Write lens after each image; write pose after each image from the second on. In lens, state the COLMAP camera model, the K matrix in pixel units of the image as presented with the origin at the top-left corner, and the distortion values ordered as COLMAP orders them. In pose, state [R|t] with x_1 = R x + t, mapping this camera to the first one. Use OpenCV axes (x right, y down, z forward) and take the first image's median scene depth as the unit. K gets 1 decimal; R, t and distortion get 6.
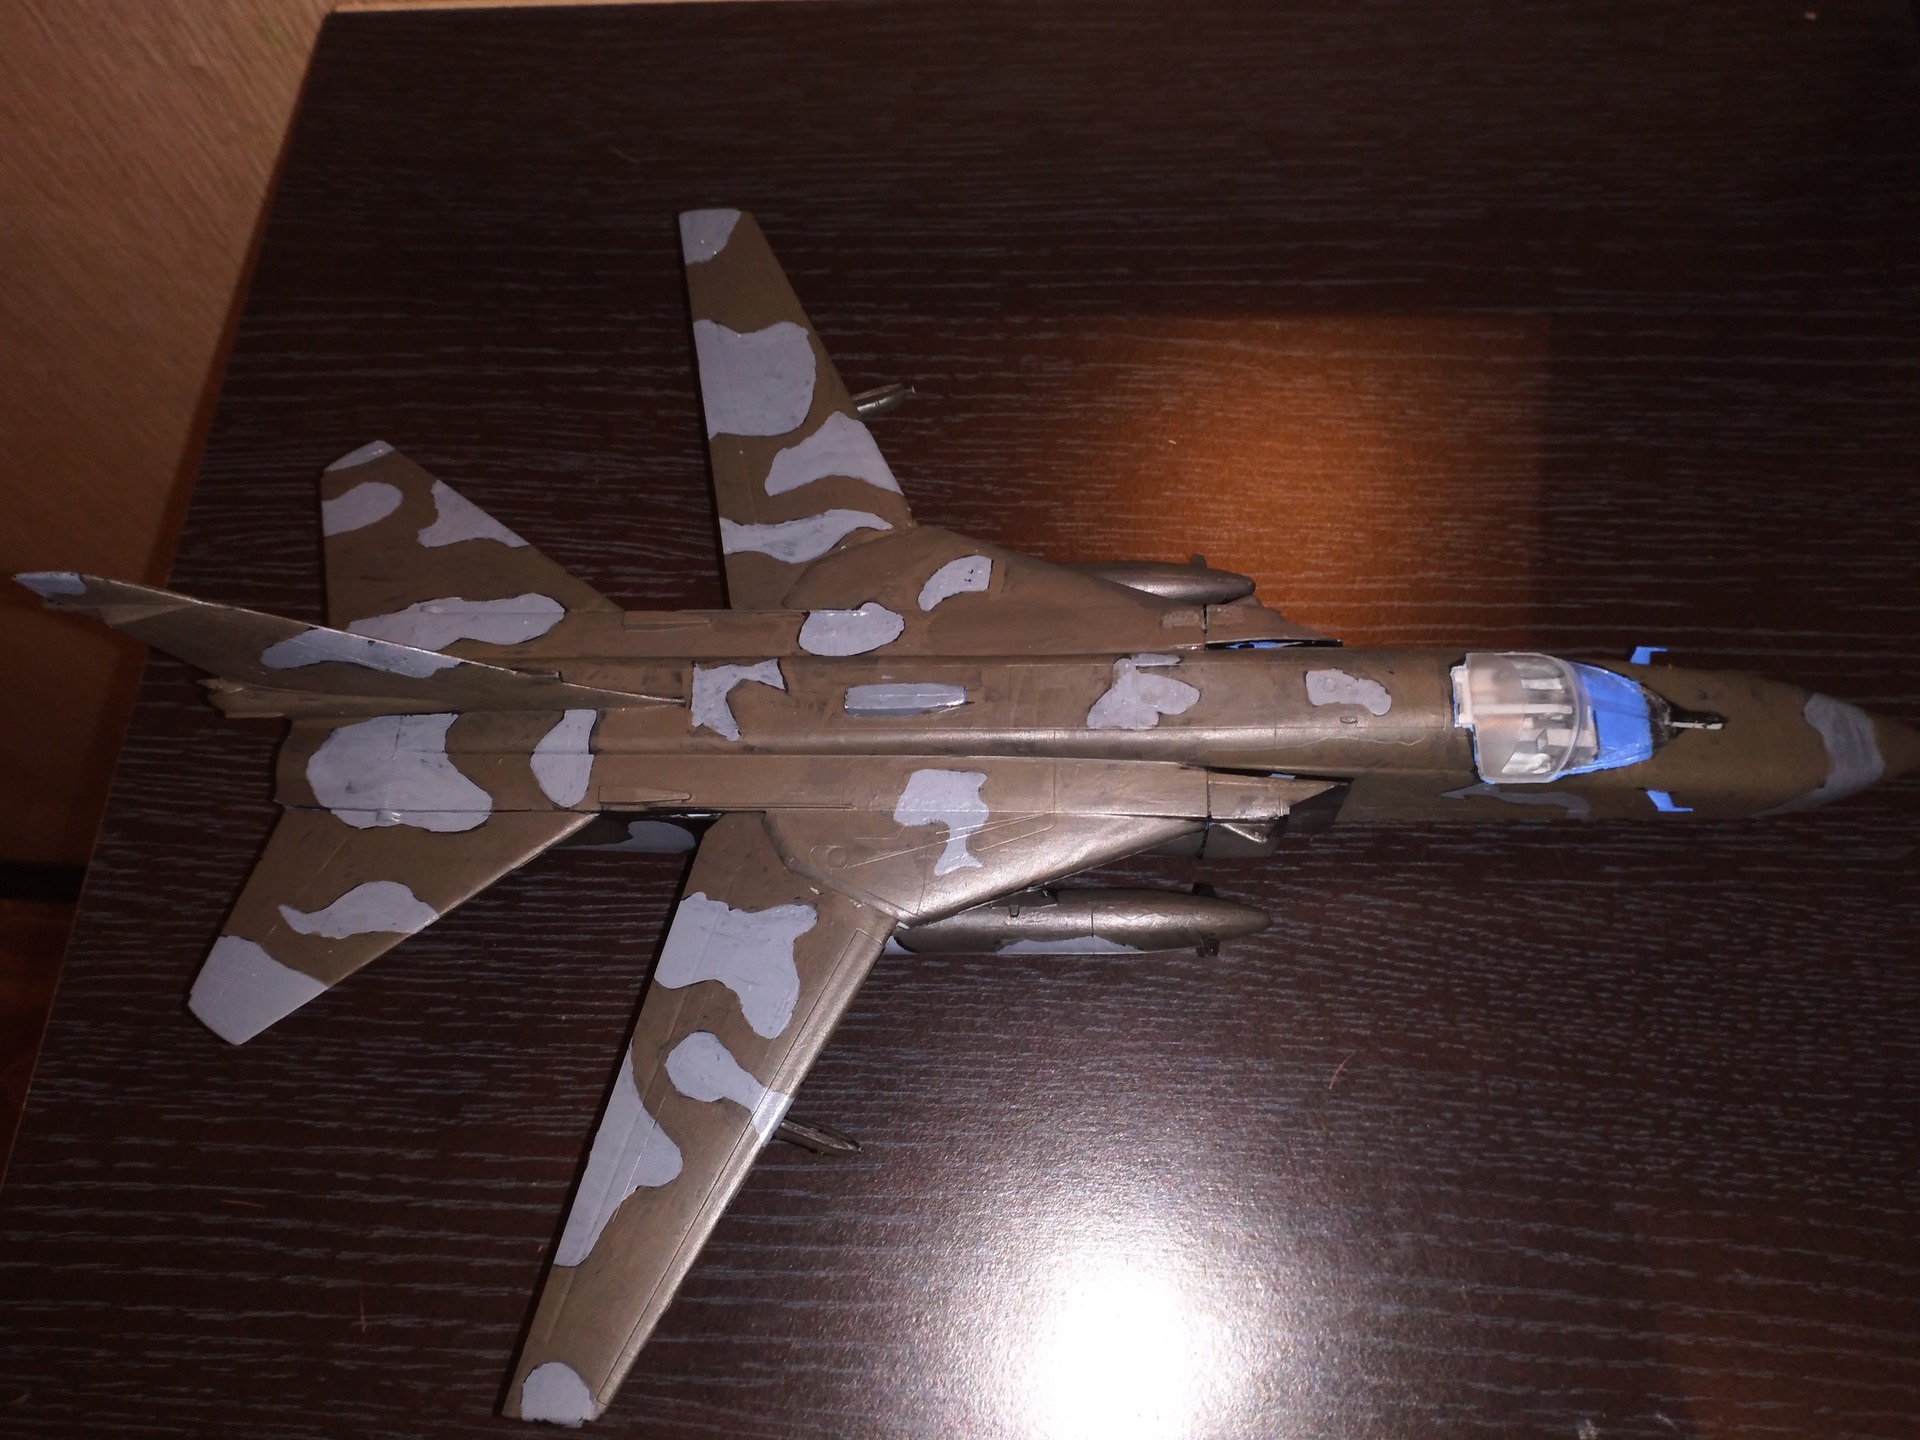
lens RADIAL K [[1554.8, 0, 949.9], [0, 1554.8, 713.0], [0, 0, 1]] dist [0.045596, -0.113365]
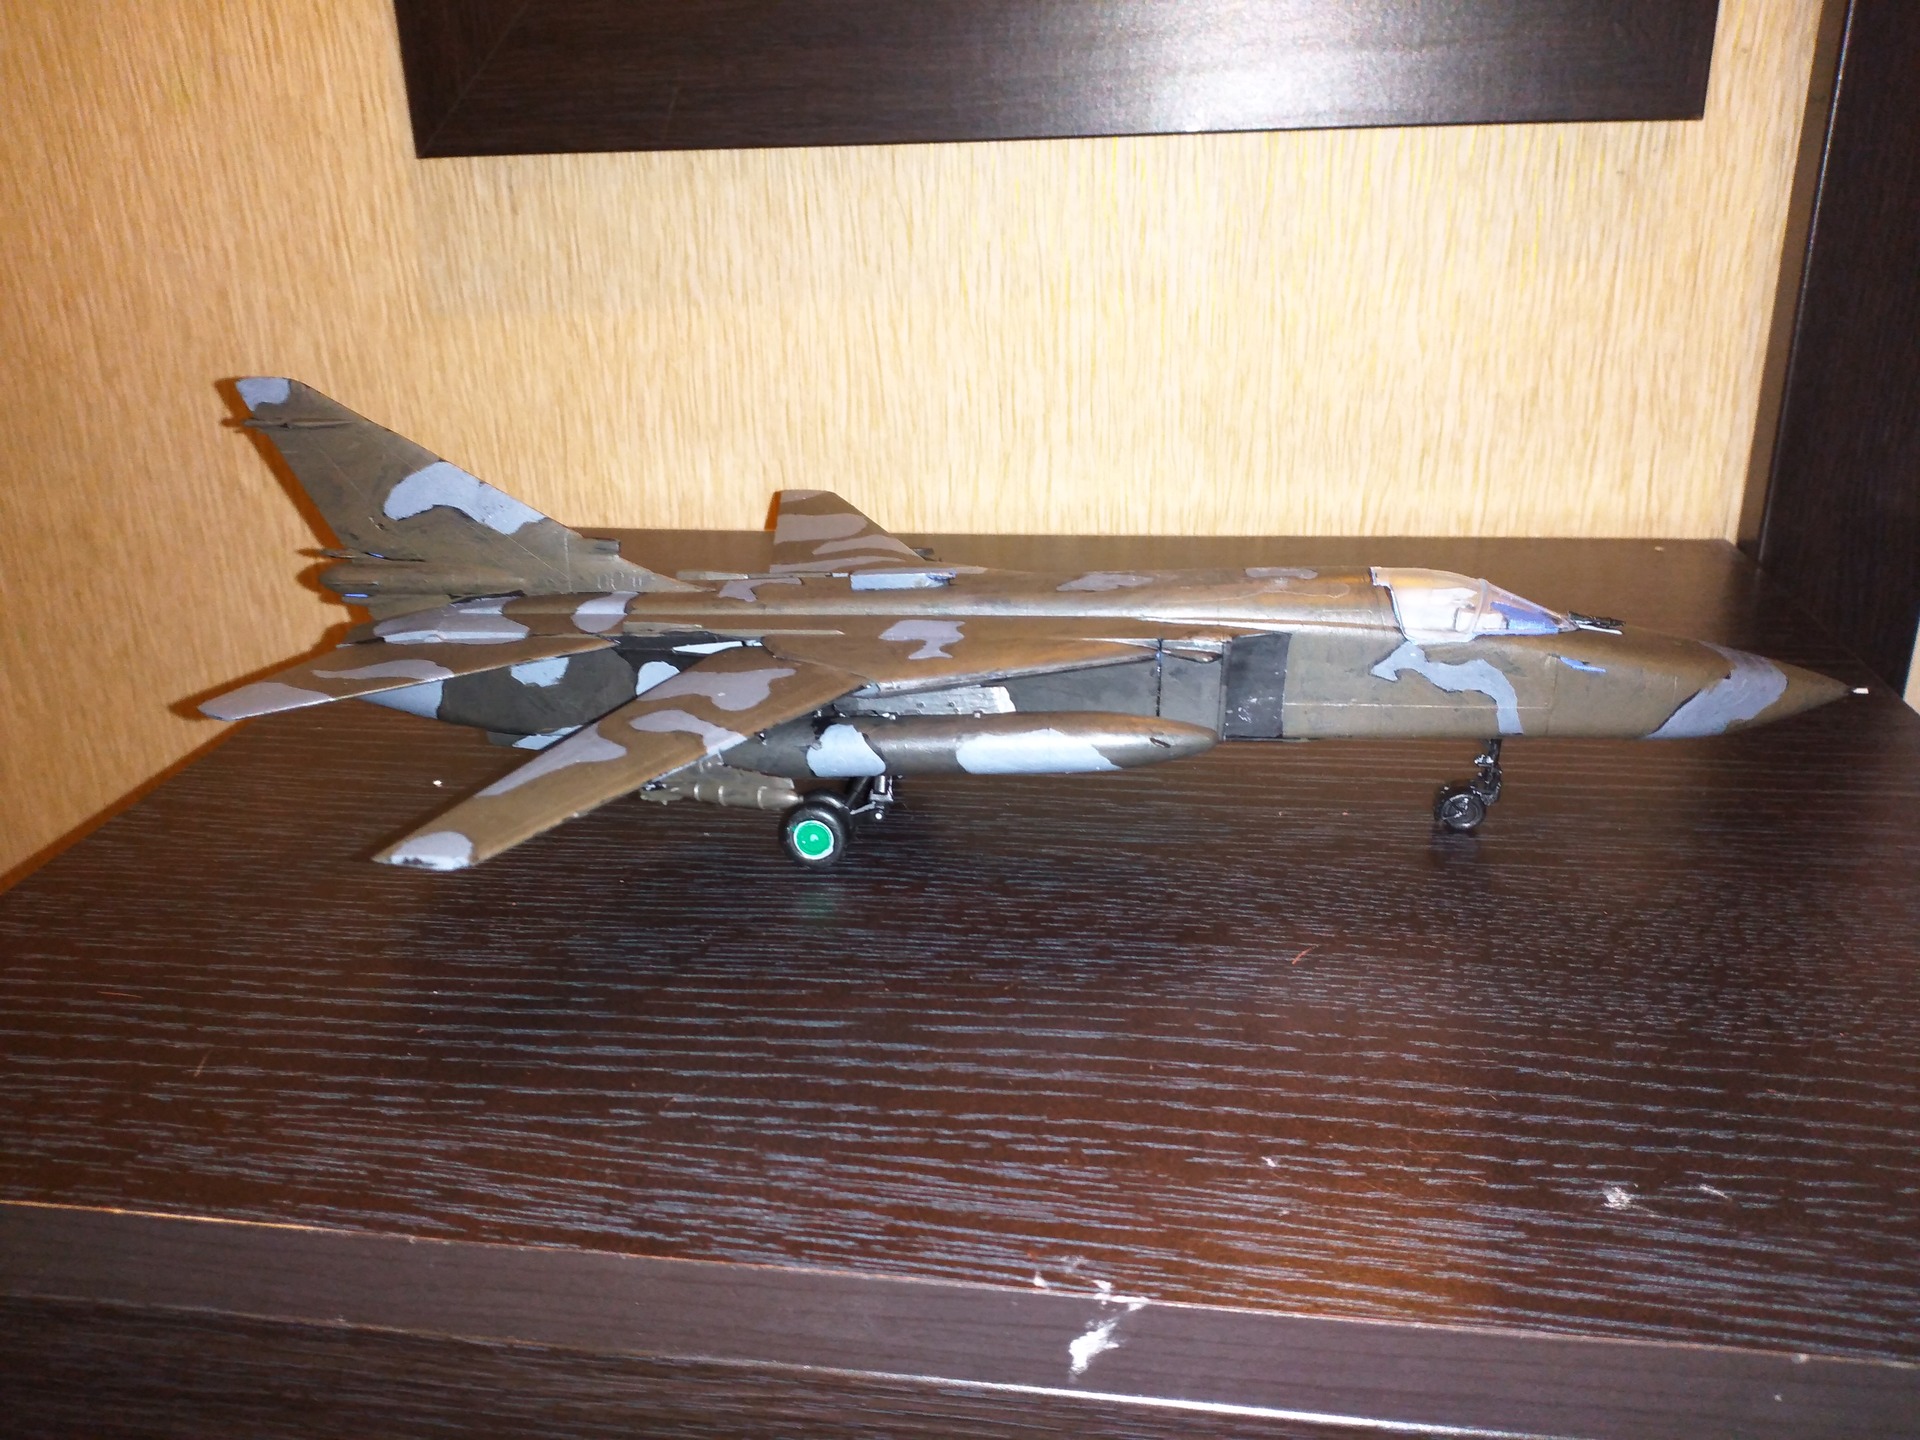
lens RADIAL K [[1554.8, 0, 941.1], [0, 1554.8, 715.5], [0, 0, 1]] dist [0.045596, -0.113365]
pose [[0.993065, 0.085471, -0.080730, 0.097523], [-0.117517, 0.700874, -0.703538, 0.834997], [-0.003551, 0.708146, 0.706057, 0.235414]]
